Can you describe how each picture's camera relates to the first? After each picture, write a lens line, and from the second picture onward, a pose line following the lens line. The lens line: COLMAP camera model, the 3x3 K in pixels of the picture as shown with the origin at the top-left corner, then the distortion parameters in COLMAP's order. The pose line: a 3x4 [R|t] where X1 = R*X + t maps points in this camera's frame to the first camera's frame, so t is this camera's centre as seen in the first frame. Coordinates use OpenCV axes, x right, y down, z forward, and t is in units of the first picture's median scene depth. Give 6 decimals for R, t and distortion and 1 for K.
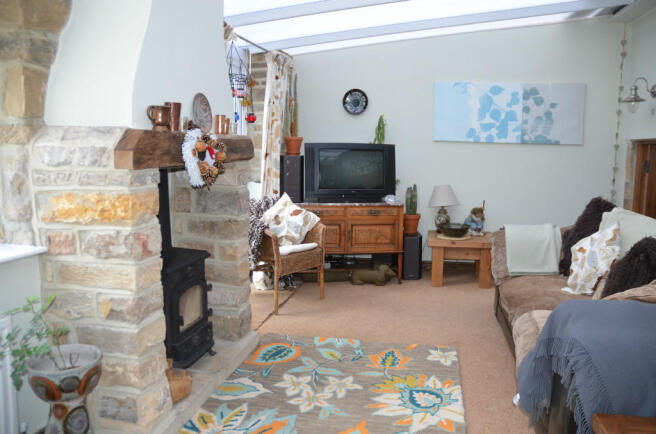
lens RADIAL K [[504.4, 0, 342.9], [0, 504.4, 215.7], [0, 0, 1]] dist [-0.180774, 0.163643]
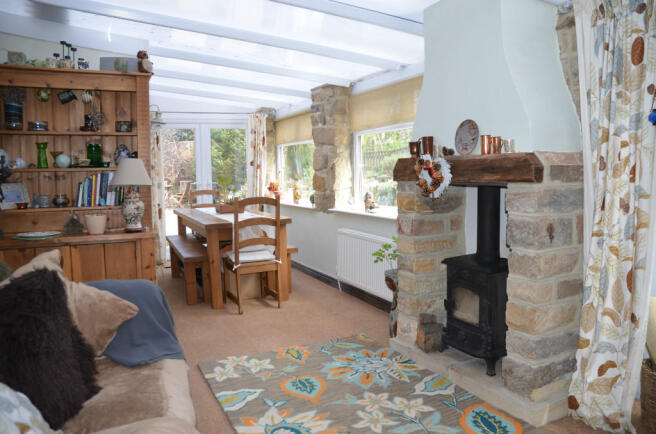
lens RADIAL K [[504.4, 0, 342.9], [0, 504.4, 215.7], [0, 0, 1]] dist [-0.180774, 0.163643]
pose [[-0.796884, 0.041453, -0.602709, 0.618176], [-0.084316, 0.980248, 0.178899, -0.206253], [0.598220, 0.193380, -0.777648, 1.705260]]
